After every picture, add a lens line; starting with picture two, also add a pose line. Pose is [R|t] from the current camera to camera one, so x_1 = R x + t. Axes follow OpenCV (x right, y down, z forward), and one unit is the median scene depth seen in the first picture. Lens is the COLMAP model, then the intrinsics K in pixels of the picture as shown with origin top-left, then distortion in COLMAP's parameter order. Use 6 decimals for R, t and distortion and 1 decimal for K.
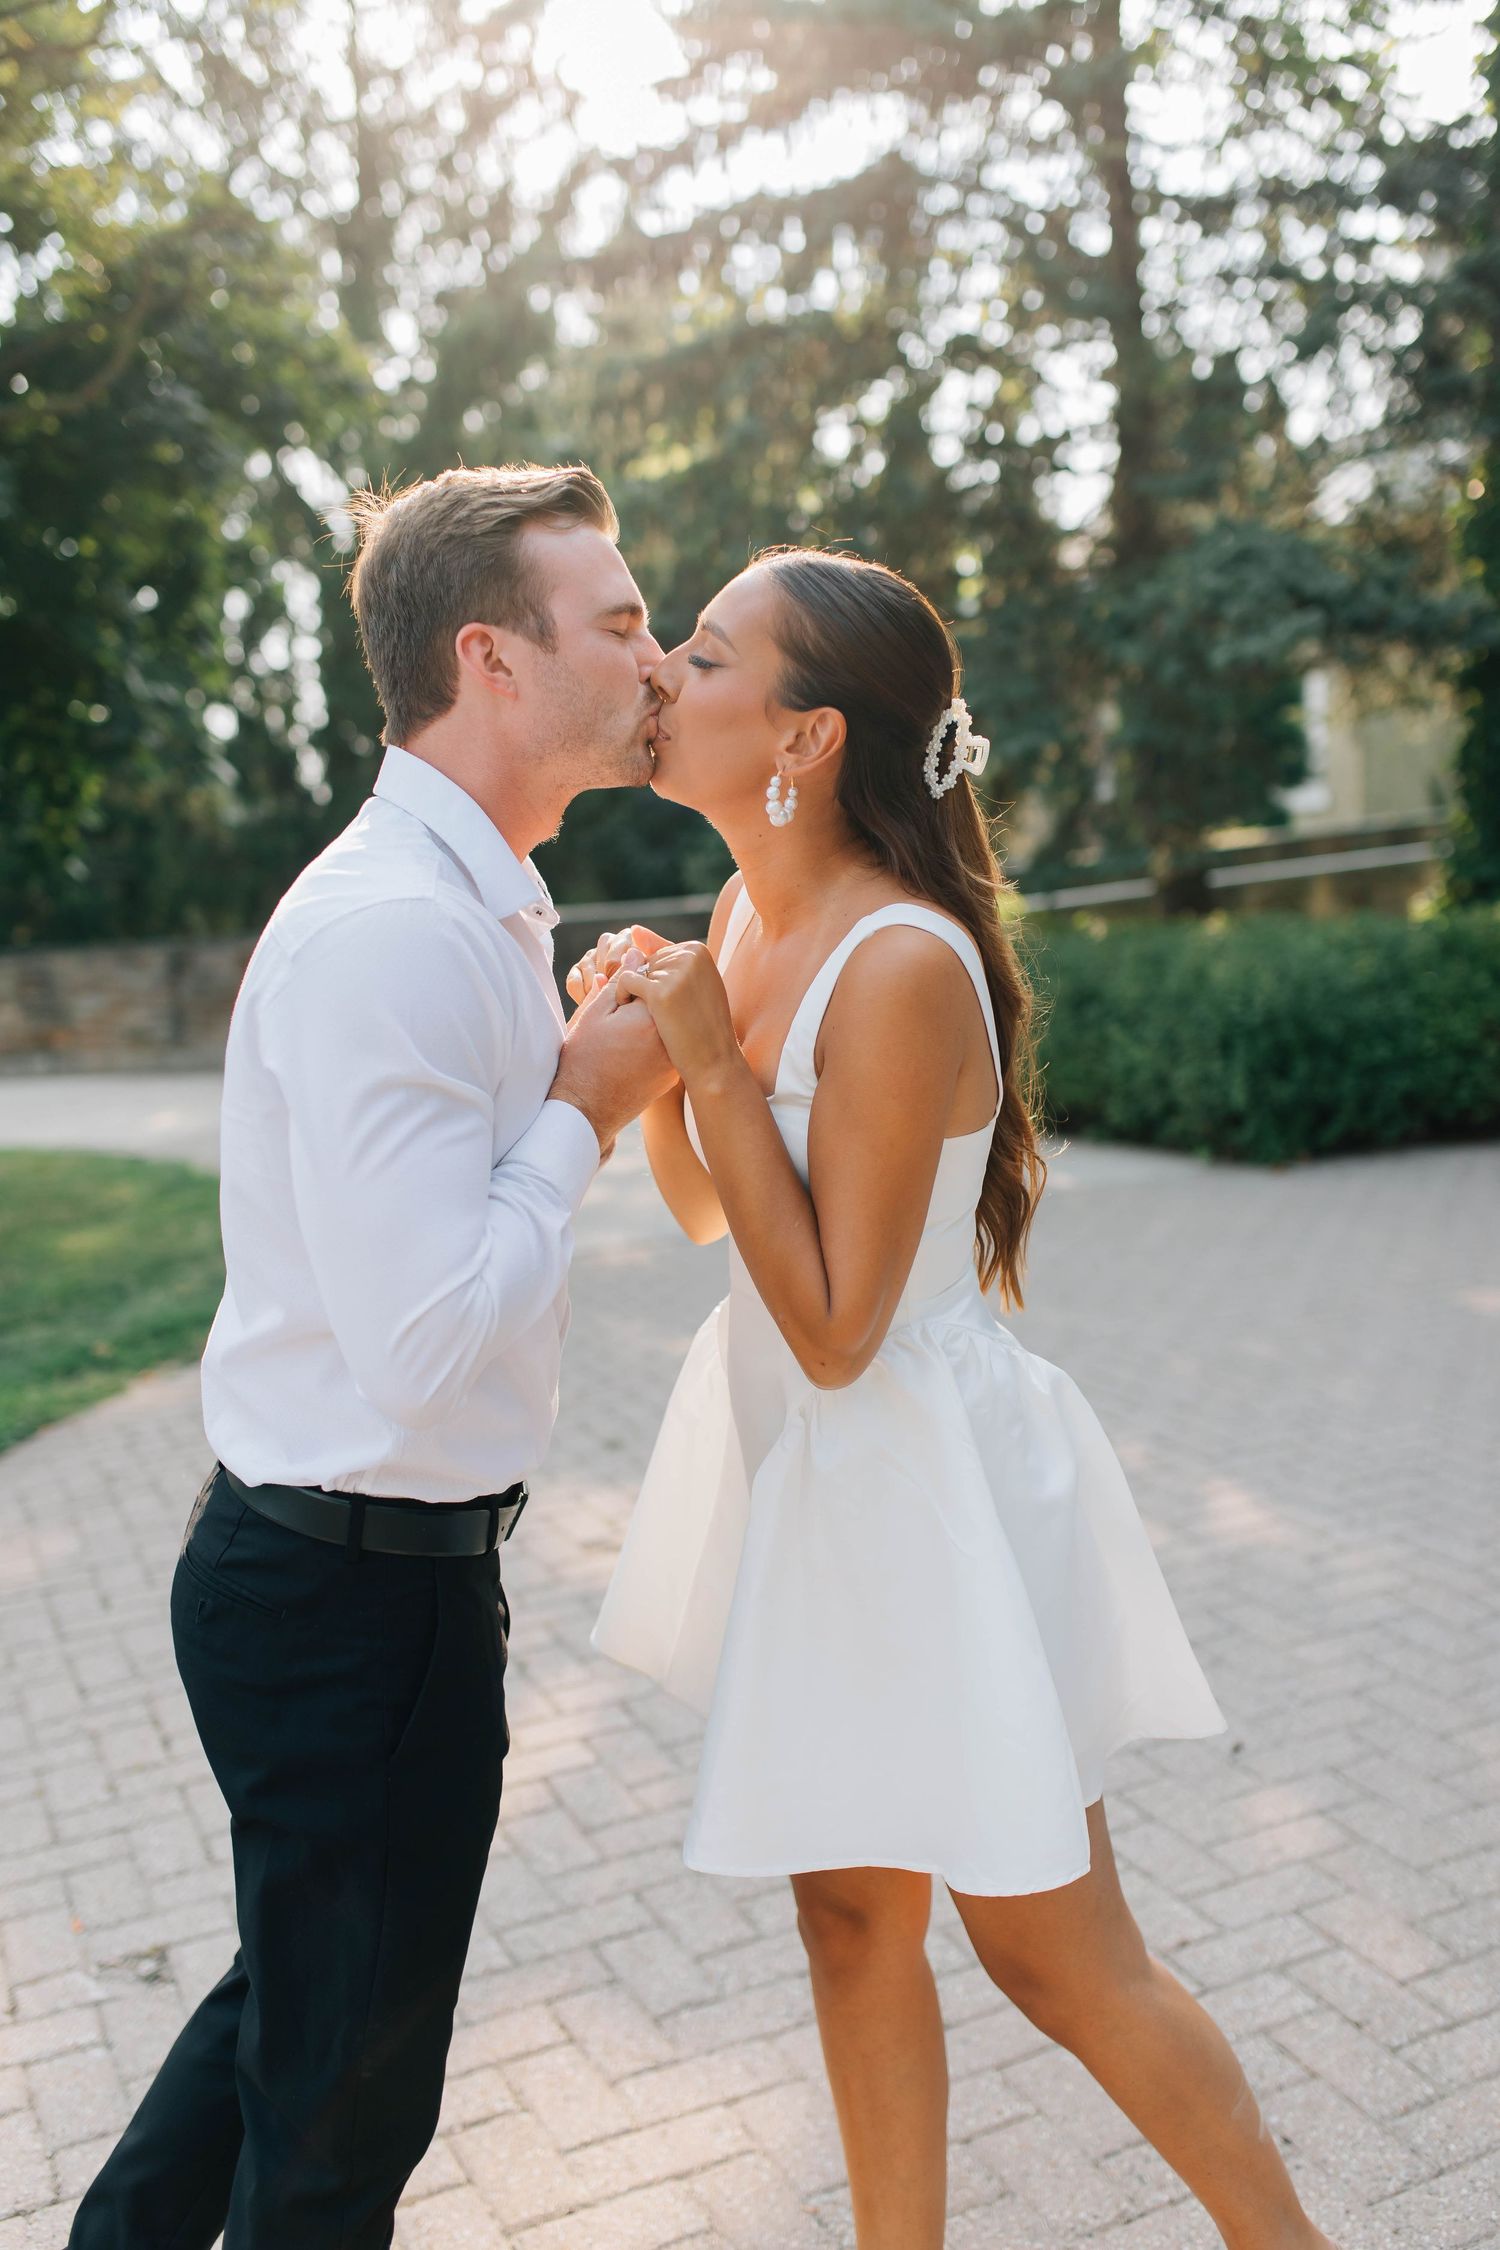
lens RADIAL K [[2099.8, 0, 764.0], [0, 2099.8, 1125.8], [0, 0, 1]] dist [-0.002866, 0.000000]
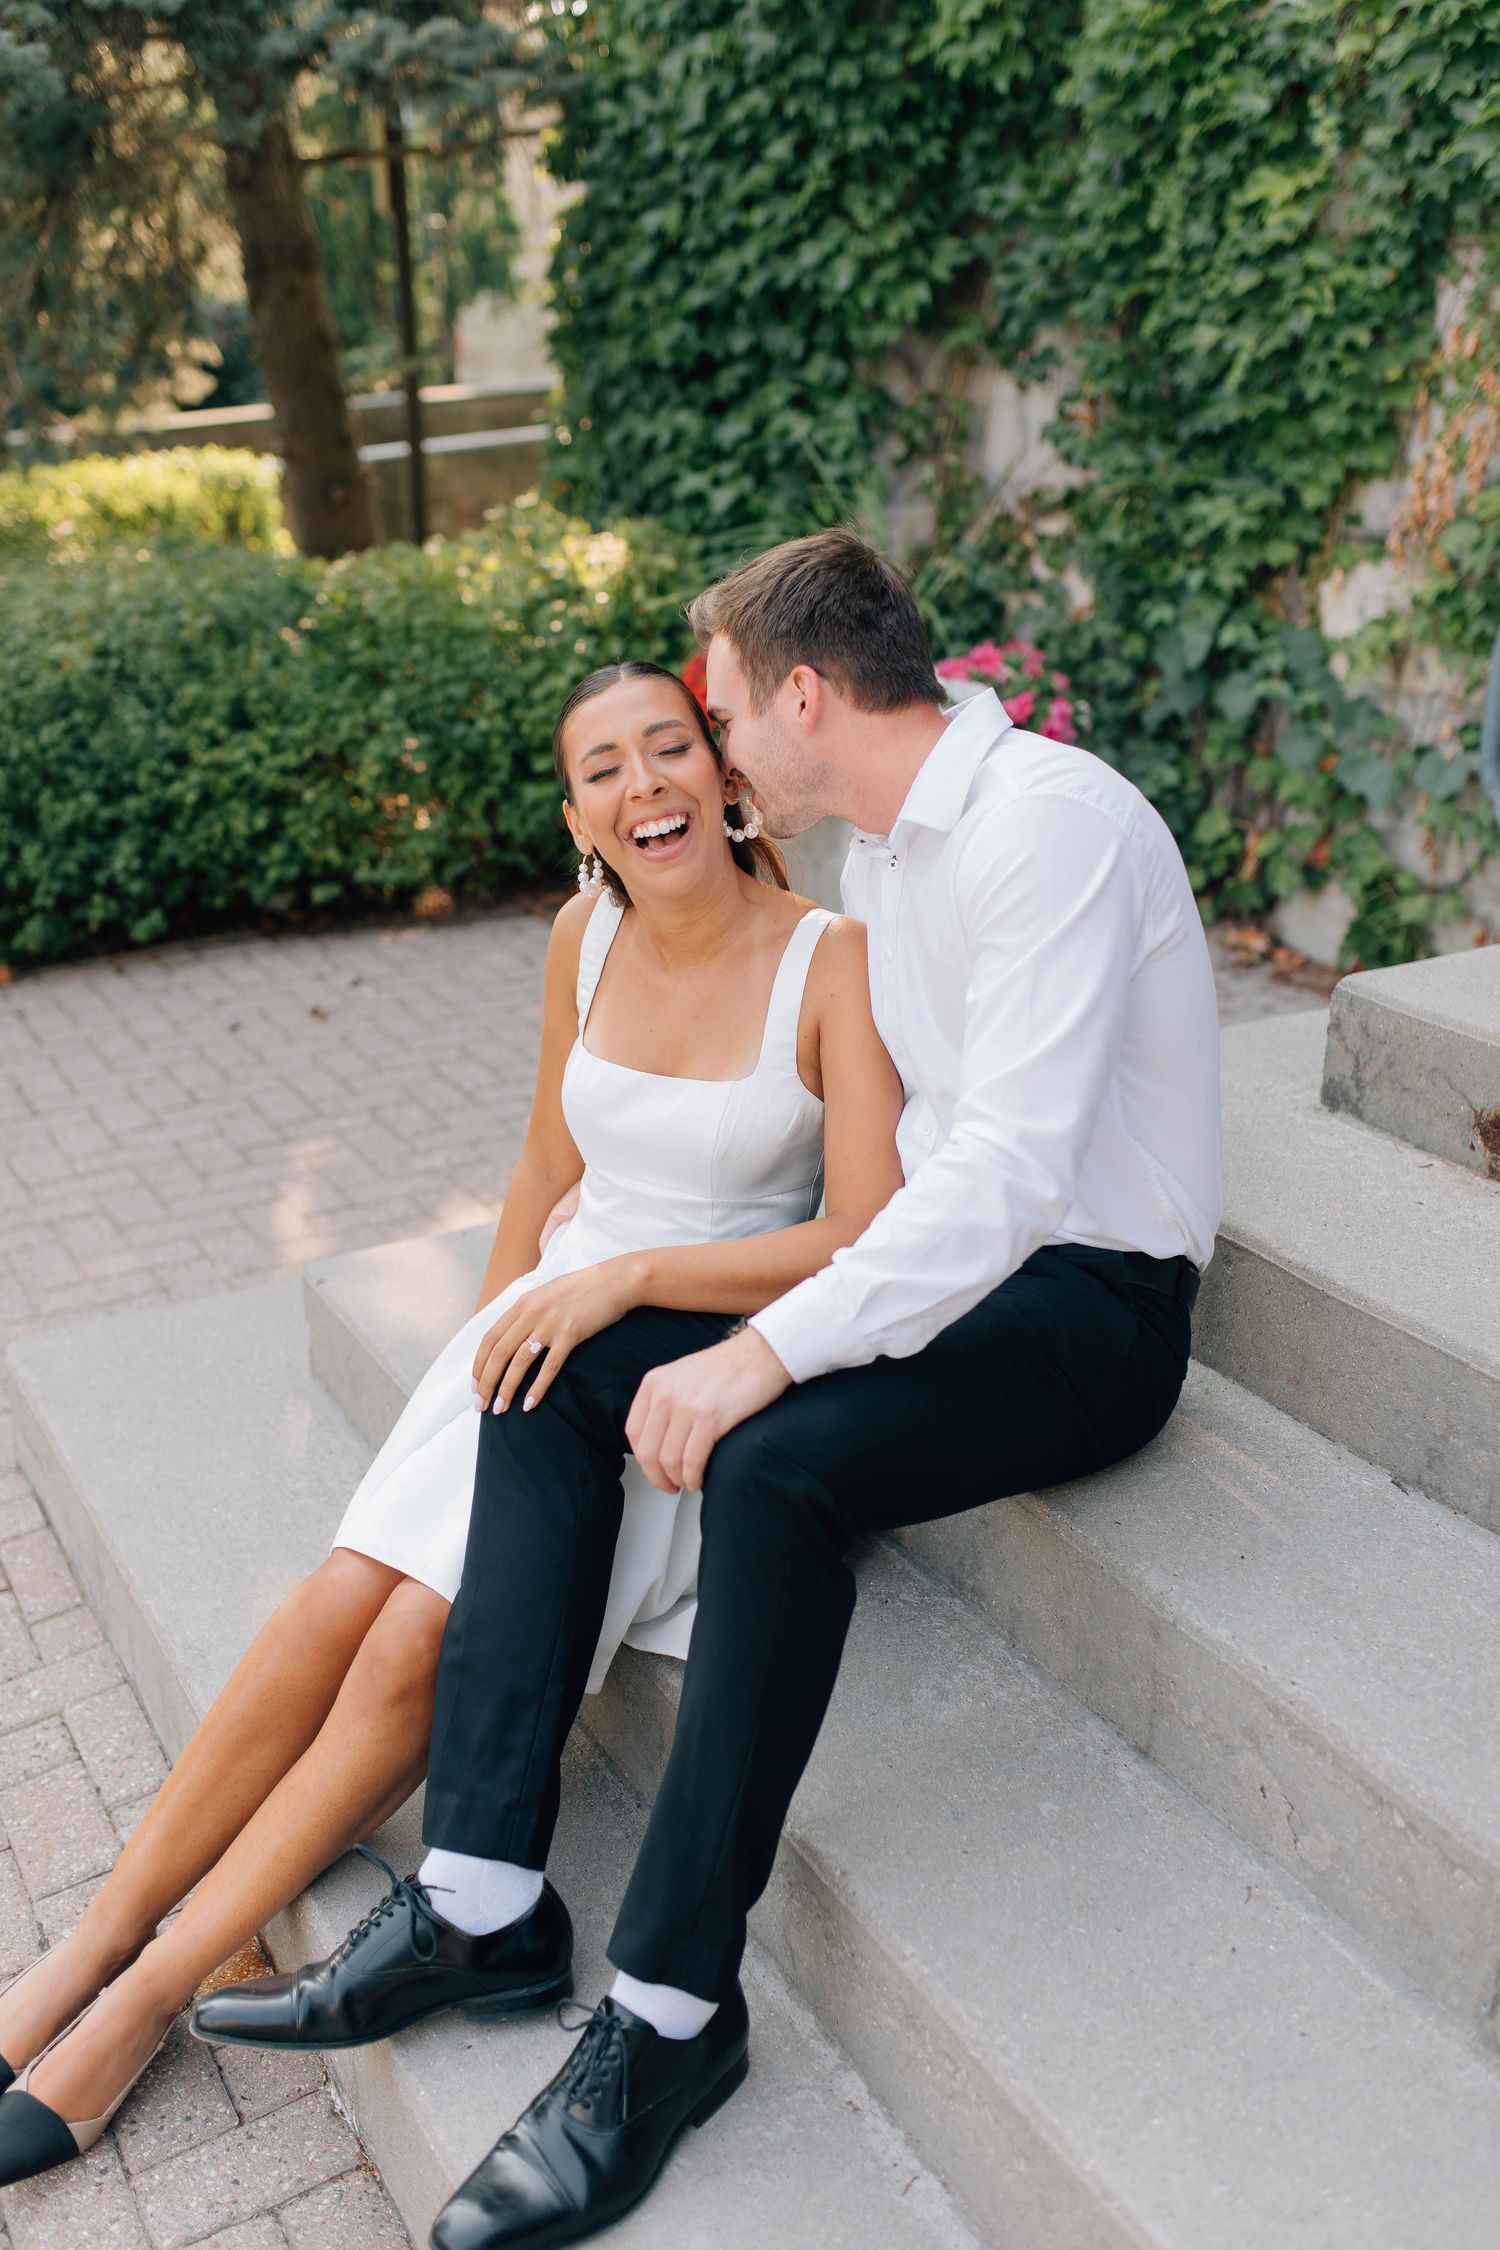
lens RADIAL K [[2099.8, 0, 760.4], [0, 2099.8, 1109.0], [0, 0, 1]] dist [-0.002866, 0.000000]
pose [[0.995639, -0.010223, 0.092728, 0.338682], [-0.010159, 0.976186, 0.216696, -0.065933], [-0.092735, -0.216693, 0.971825, 0.288502]]
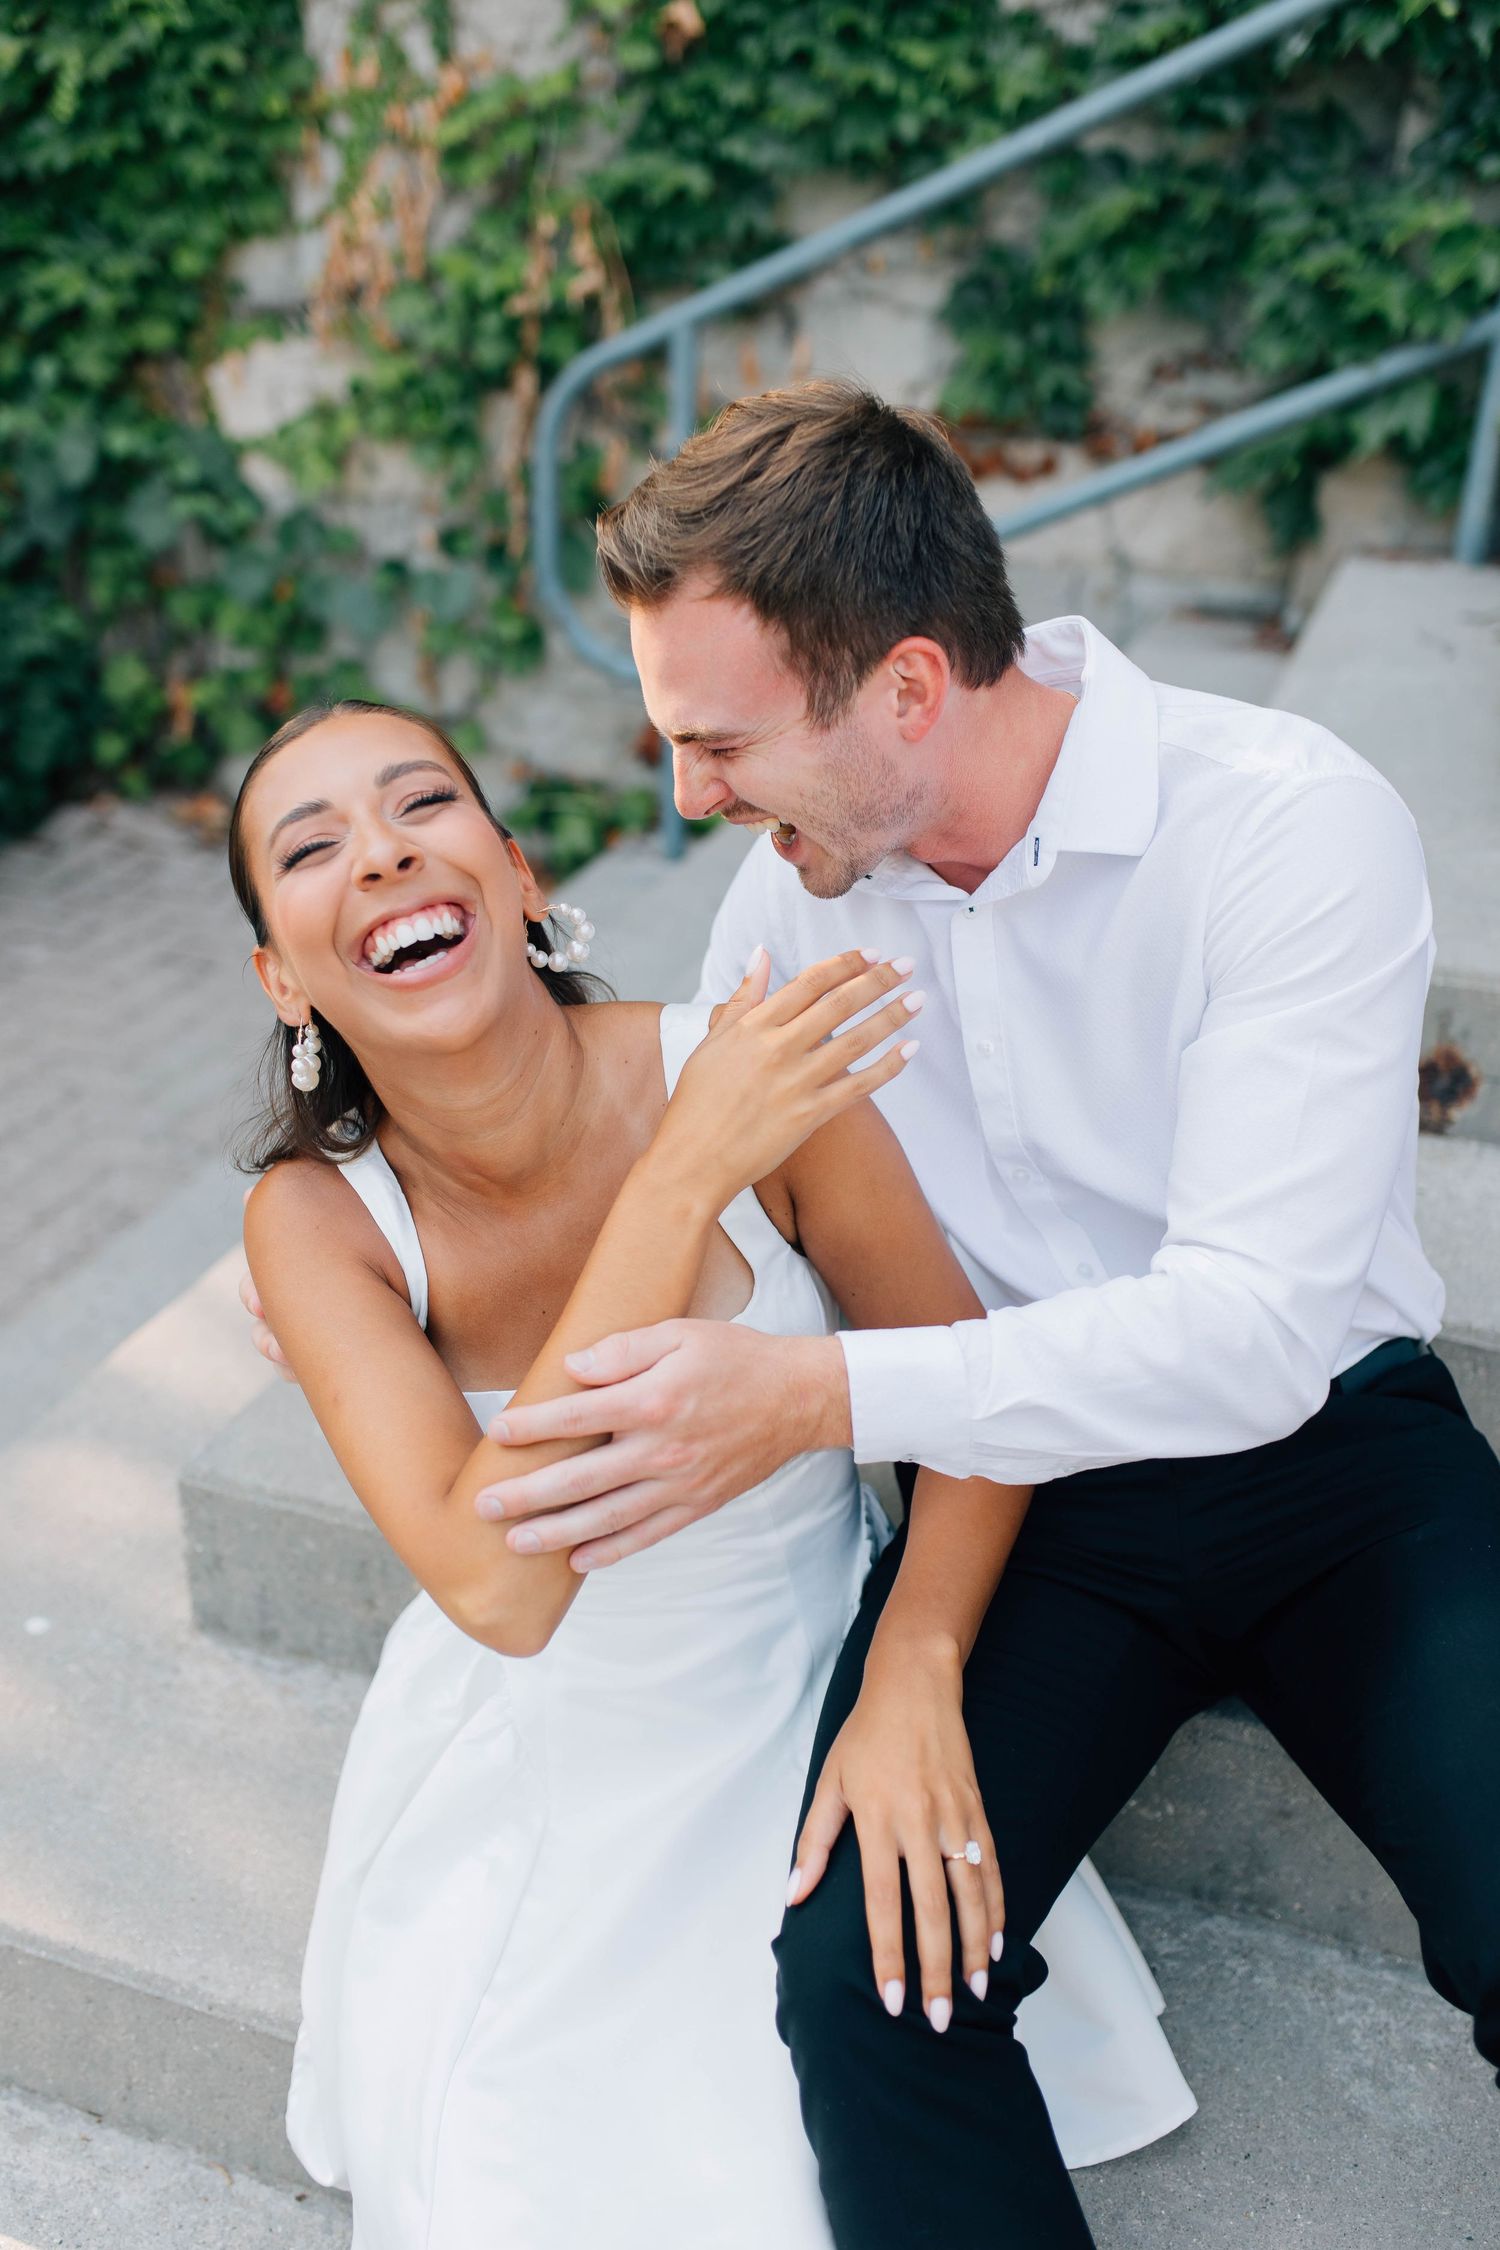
lens RADIAL K [[2099.8, 0, 769.7], [0, 2099.8, 1108.1], [0, 0, 1]] dist [-0.002866, 0.000000]
pose [[0.674271, -0.279149, 0.683691, 0.275628], [0.047606, 0.940309, 0.336975, -0.077835], [-0.736948, -0.194665, 0.647313, 0.406095]]
